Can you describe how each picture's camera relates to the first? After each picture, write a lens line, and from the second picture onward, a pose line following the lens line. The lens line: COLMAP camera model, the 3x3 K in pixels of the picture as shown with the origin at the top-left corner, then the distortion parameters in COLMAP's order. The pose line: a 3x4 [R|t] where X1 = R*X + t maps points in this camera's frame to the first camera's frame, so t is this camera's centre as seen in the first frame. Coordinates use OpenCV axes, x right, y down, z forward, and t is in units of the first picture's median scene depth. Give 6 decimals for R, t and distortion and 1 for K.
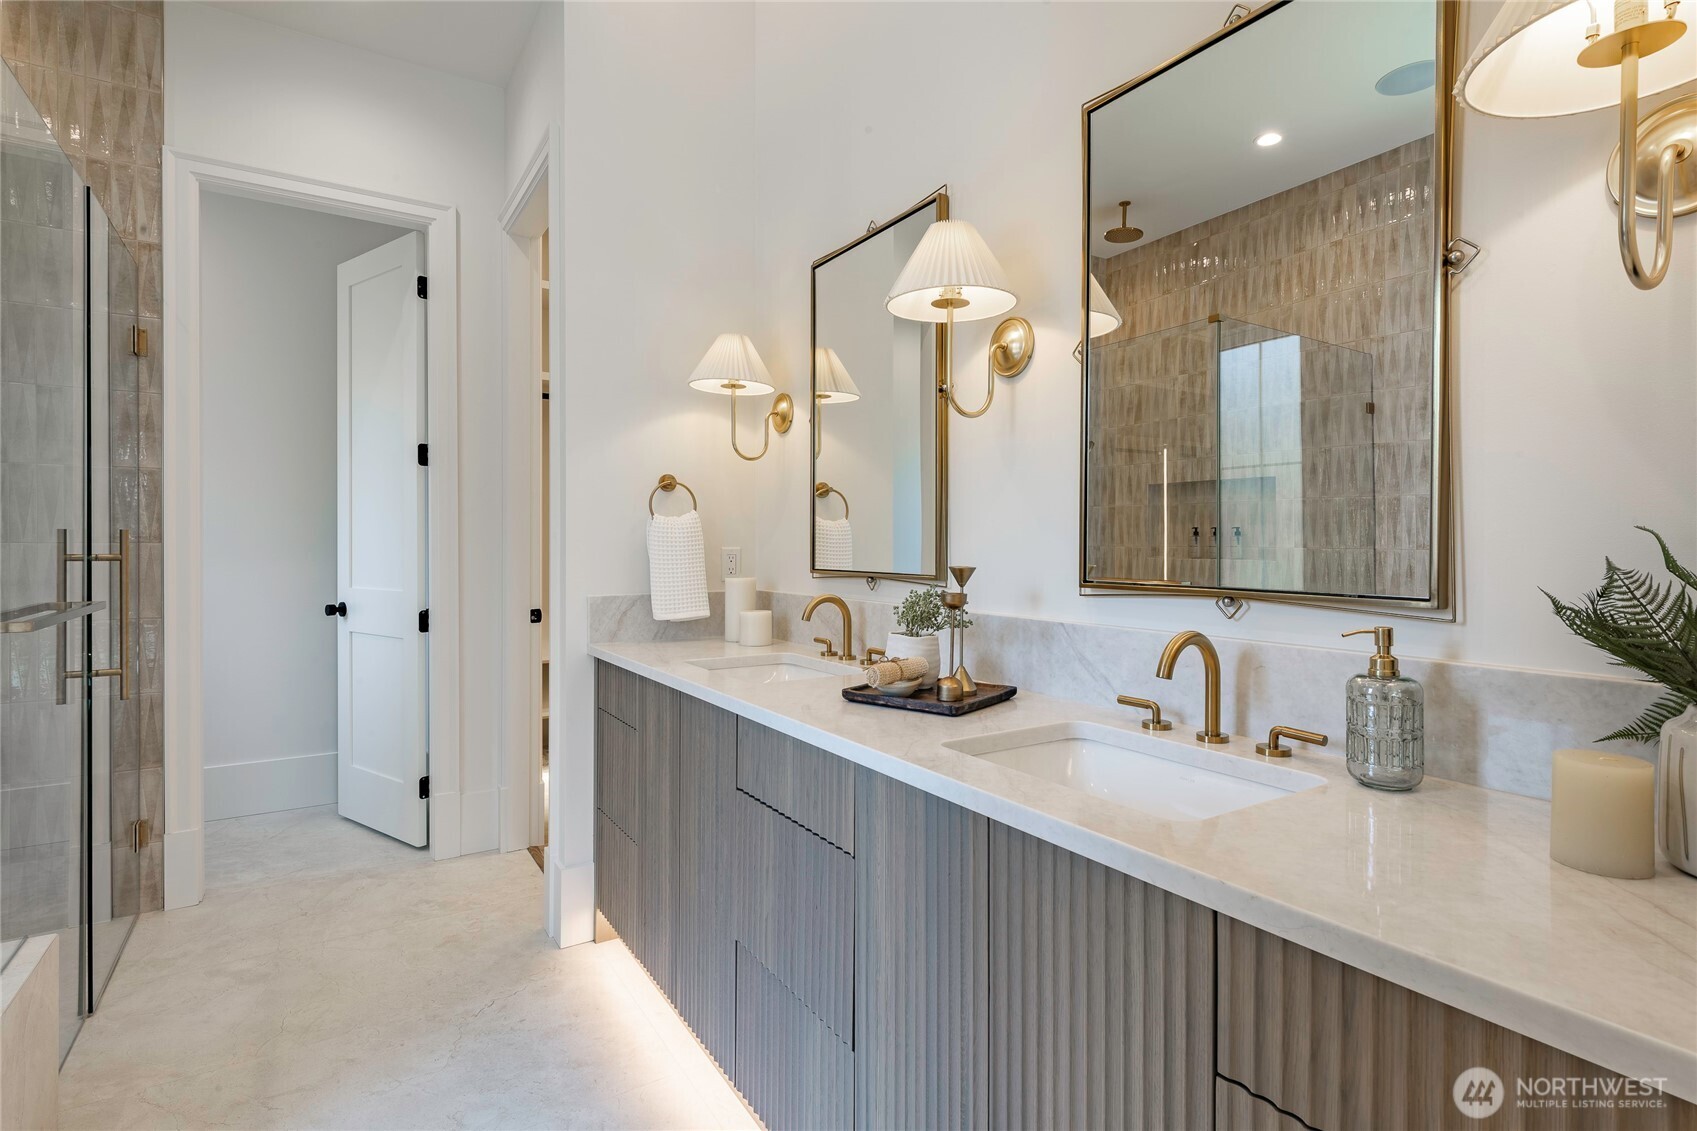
lens RADIAL K [[871.5, 0, 848.2], [0, 871.5, 567.4], [0, 0, 1]] dist [-0.000338, -0.000047]
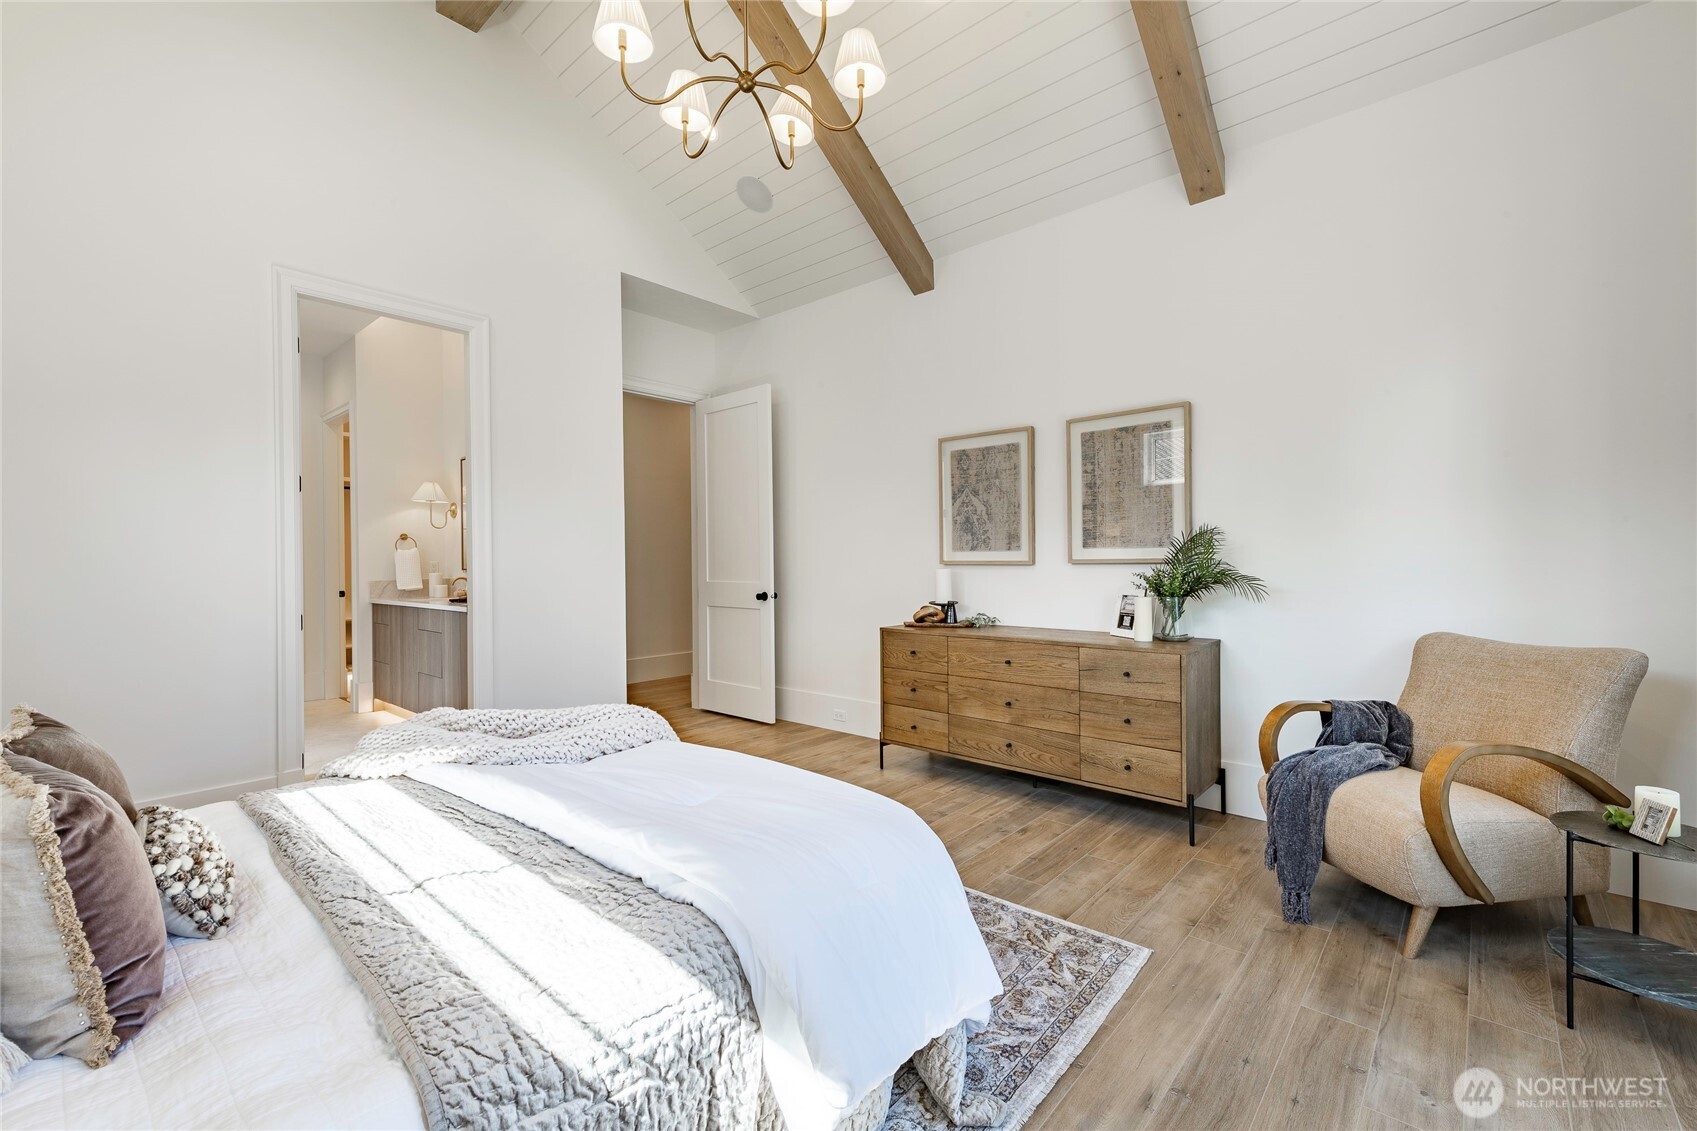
lens RADIAL K [[726.6, 0, 850.2], [0, 726.6, 570.6], [0, 0, 1]] dist [0.000733, 0.000064]
pose [[0.962275, -0.007164, 0.271984, 0.482712], [0.004030, 0.999919, 0.012077, -0.016893], [-0.272048, -0.010526, 0.962226, -1.444333]]
